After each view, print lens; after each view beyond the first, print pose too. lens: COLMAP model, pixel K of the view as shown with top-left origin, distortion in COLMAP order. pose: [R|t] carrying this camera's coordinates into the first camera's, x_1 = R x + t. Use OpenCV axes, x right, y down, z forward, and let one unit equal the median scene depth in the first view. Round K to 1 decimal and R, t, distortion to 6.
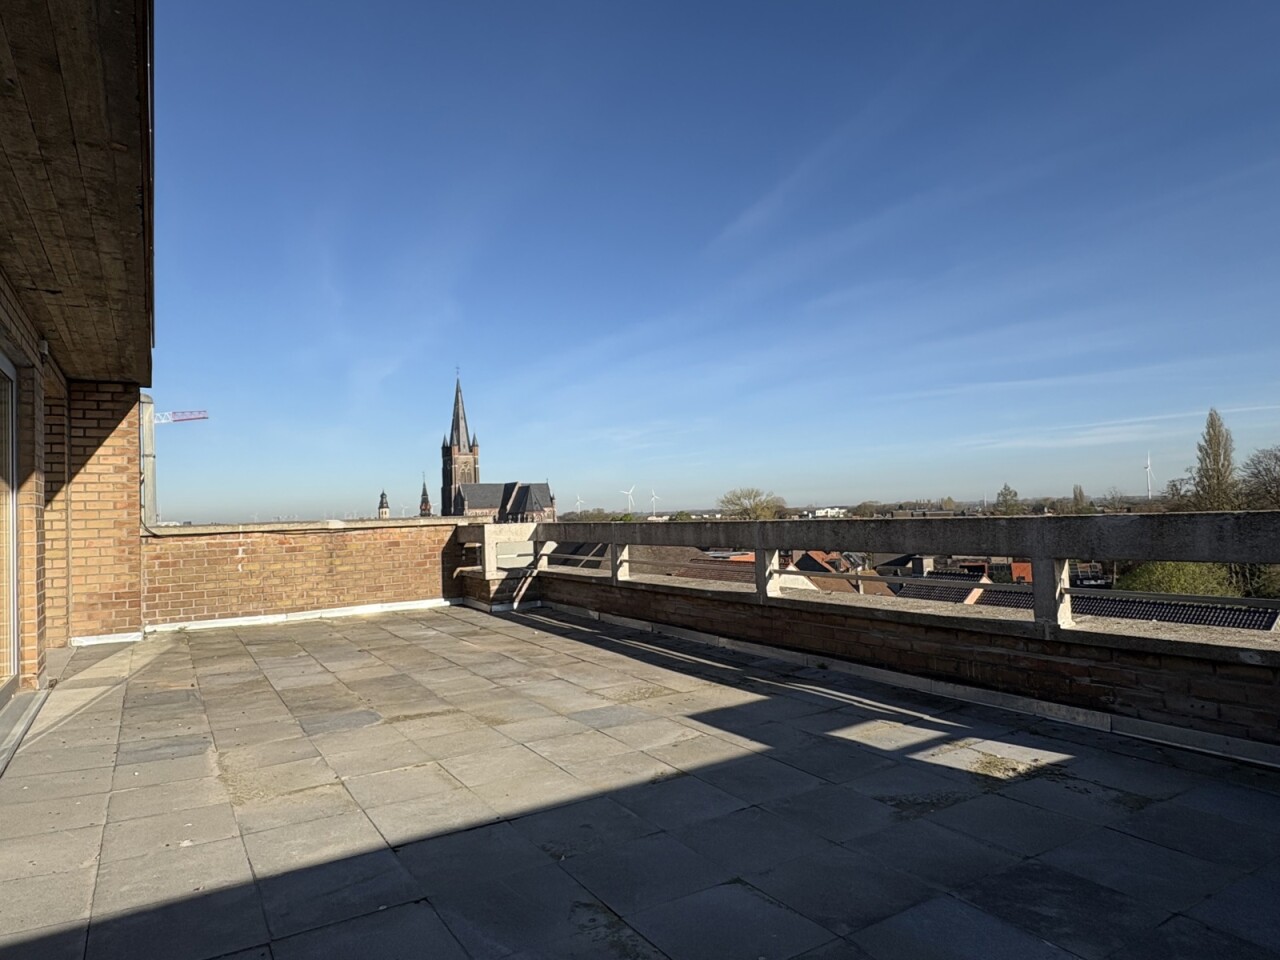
lens RADIAL K [[787.8, 0, 639.2], [0, 787.8, 480.0], [0, 0, 1]] dist [-0.003927, -0.000867]
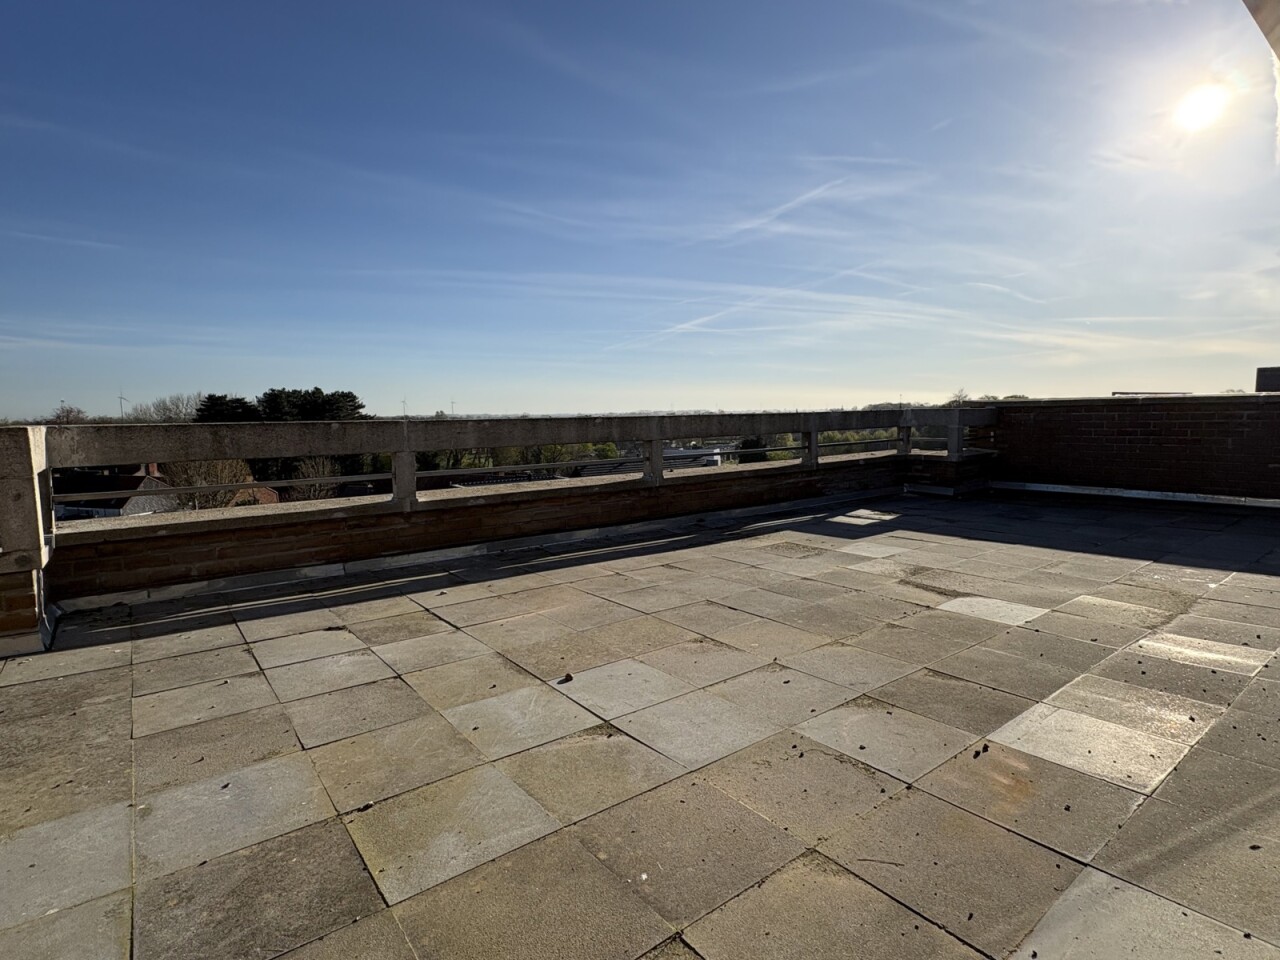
lens RADIAL K [[666.9, 0, 639.1], [0, 666.9, 482.7], [0, 0, 1]] dist [0.000627, 0.000006]
pose [[-0.108488, -0.087377, 0.990250, -0.817141], [-0.032686, 0.995905, 0.084295, 0.066211], [-0.993560, -0.023222, -0.110900, 1.104160]]
